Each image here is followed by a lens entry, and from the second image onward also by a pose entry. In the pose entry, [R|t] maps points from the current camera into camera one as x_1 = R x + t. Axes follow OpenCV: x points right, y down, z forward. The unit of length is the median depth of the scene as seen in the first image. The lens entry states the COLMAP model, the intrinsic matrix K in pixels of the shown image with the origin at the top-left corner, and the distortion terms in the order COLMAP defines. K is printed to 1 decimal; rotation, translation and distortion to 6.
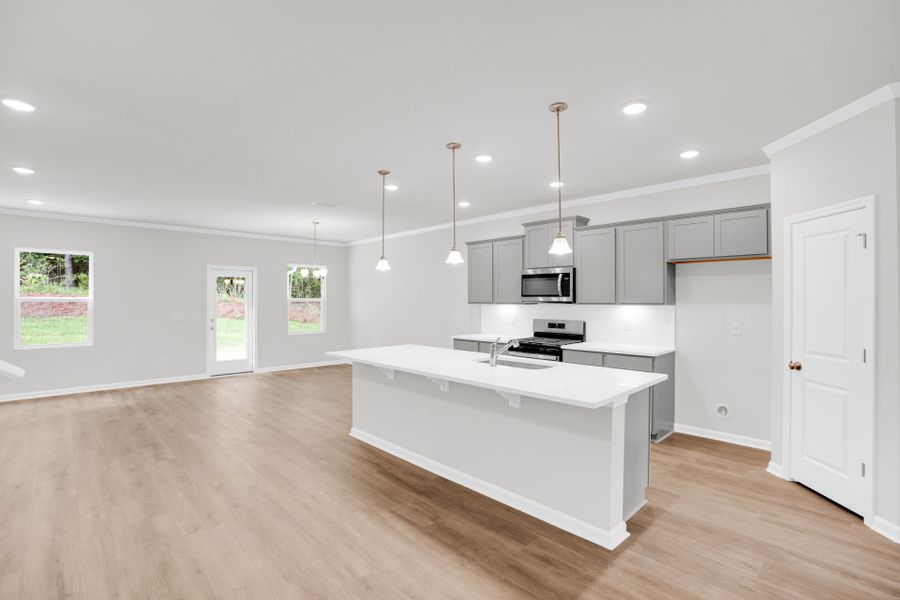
lens RADIAL K [[426.5, 0, 446.1], [0, 426.5, 298.9], [0, 0, 1]] dist [-0.046785, 0.006972]
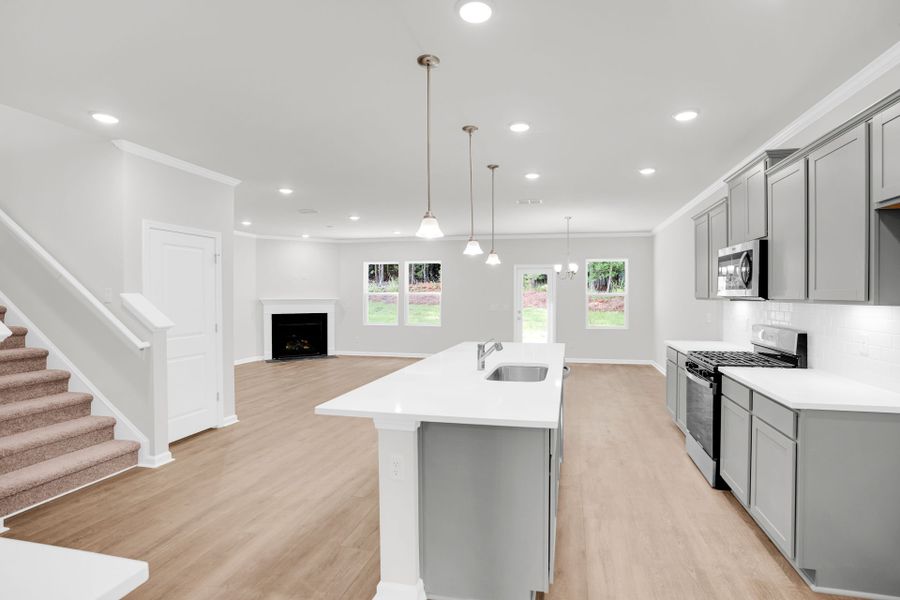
lens RADIAL K [[426.5, 0, 472.9], [0, 426.5, 296.3], [0, 0, 1]] dist [-0.046785, 0.006972]
pose [[0.561036, 0.003847, -0.827782, 0.578953], [-0.000699, 0.999991, 0.004173, 0.003377], [0.827791, -0.001762, 0.561034, 0.349579]]
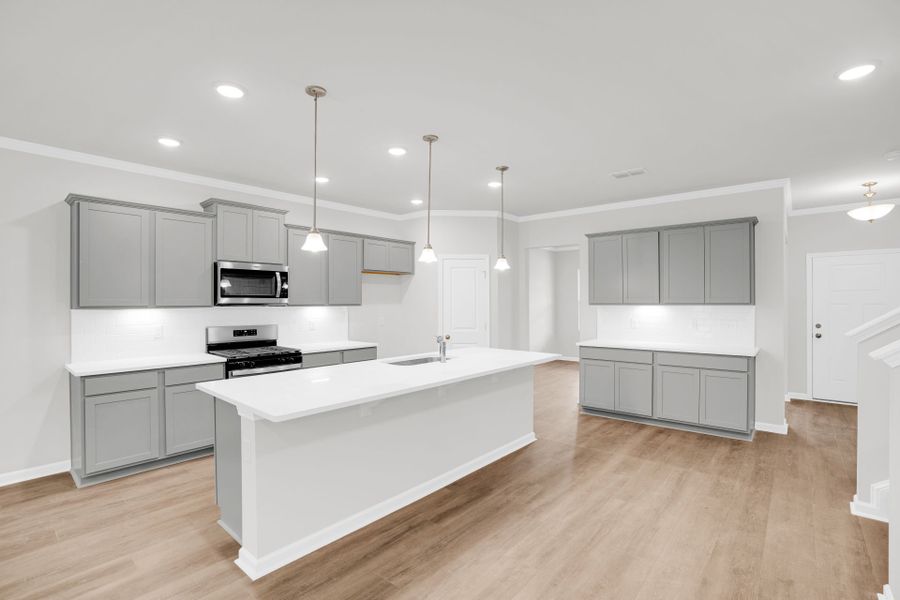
lens RADIAL K [[426.5, 0, 455.5], [0, 426.5, 293.9], [0, 0, 1]] dist [-0.046785, 0.006972]
pose [[-0.121289, 0.015991, 0.992488, -0.681009], [0.002245, 0.999872, -0.015836, 0.001329], [-0.992615, 0.000307, -0.121309, 0.771474]]
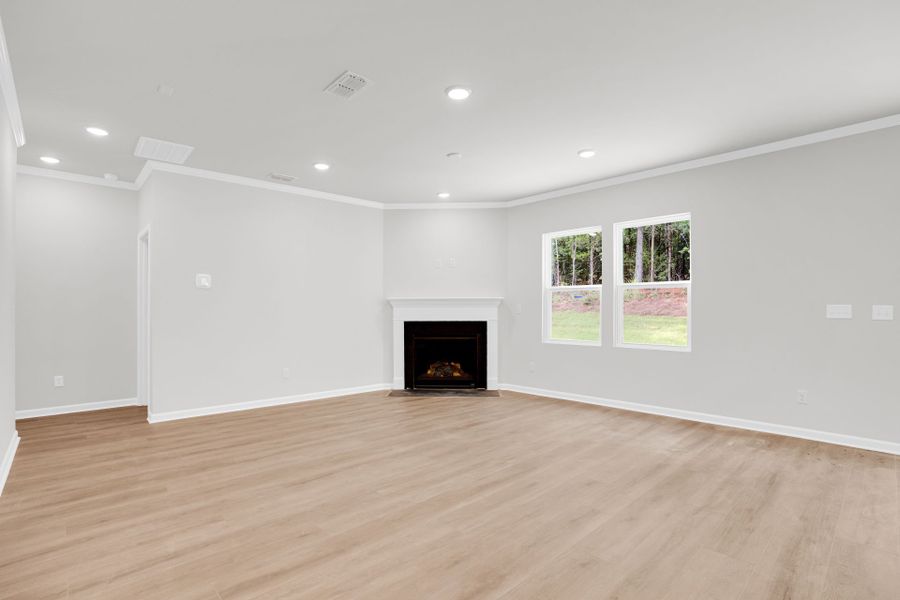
lens RADIAL K [[426.5, 0, 453.8], [0, 426.5, 308.6], [0, 0, 1]] dist [-0.046785, 0.006972]
pose [[0.002440, -0.002247, -0.999994, -0.233579], [0.001367, 0.999997, -0.002243, 0.058284], [0.999996, -0.001361, 0.002443, 0.816468]]
